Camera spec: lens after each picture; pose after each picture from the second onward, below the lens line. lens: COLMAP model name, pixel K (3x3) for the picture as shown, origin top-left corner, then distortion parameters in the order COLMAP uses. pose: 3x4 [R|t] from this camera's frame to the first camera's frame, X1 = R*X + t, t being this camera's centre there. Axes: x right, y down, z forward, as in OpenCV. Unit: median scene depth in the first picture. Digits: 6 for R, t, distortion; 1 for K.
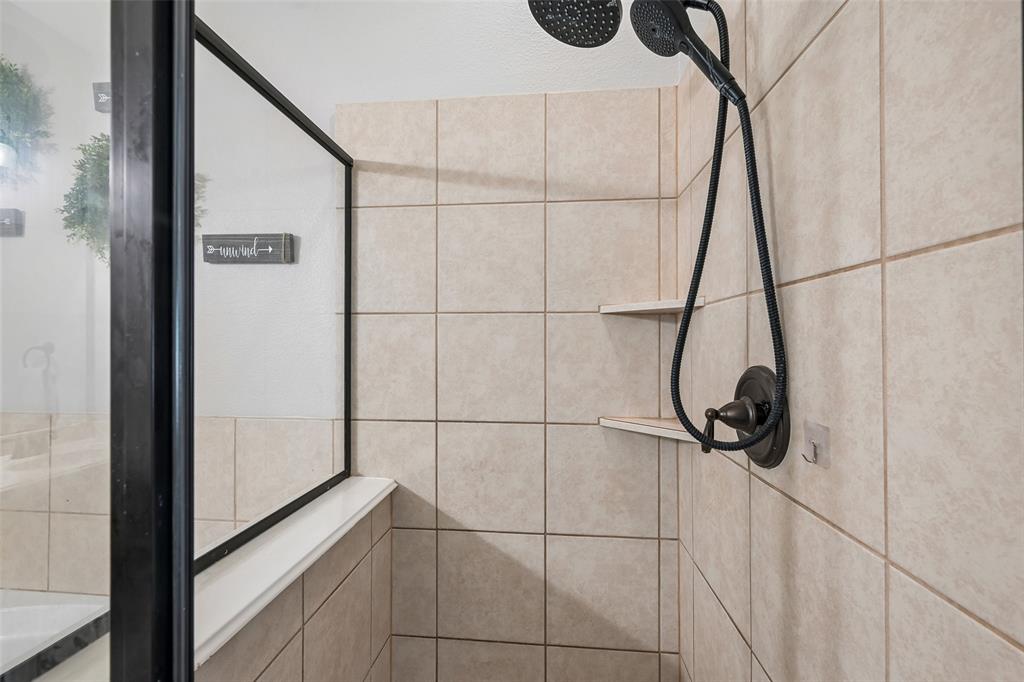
lens RADIAL K [[437.5, 0, 512.0], [0, 437.5, 341.0], [0, 0, 1]] dist [-0.001660, -0.000301]
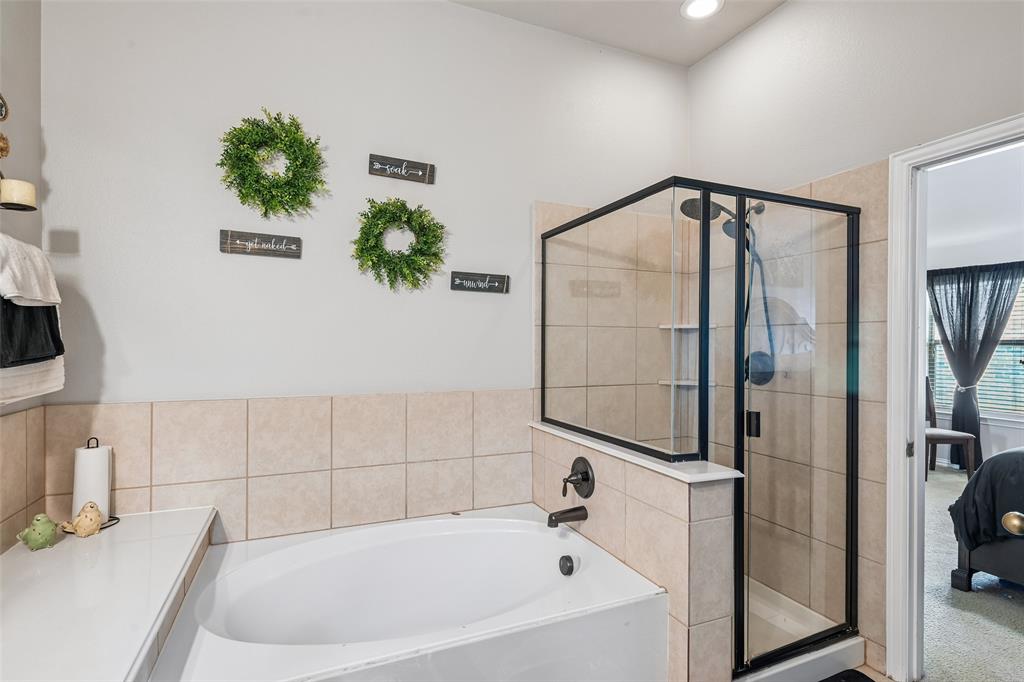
lens RADIAL K [[494.1, 0, 512.0], [0, 494.1, 341.0], [0, 0, 1]] dist [0.000994, 0.000058]
pose [[0.874178, 0.003223, 0.485594, -1.429803], [-0.002919, 0.999995, -0.001383, 0.000590], [-0.485596, -0.000209, 0.874183, -0.629209]]
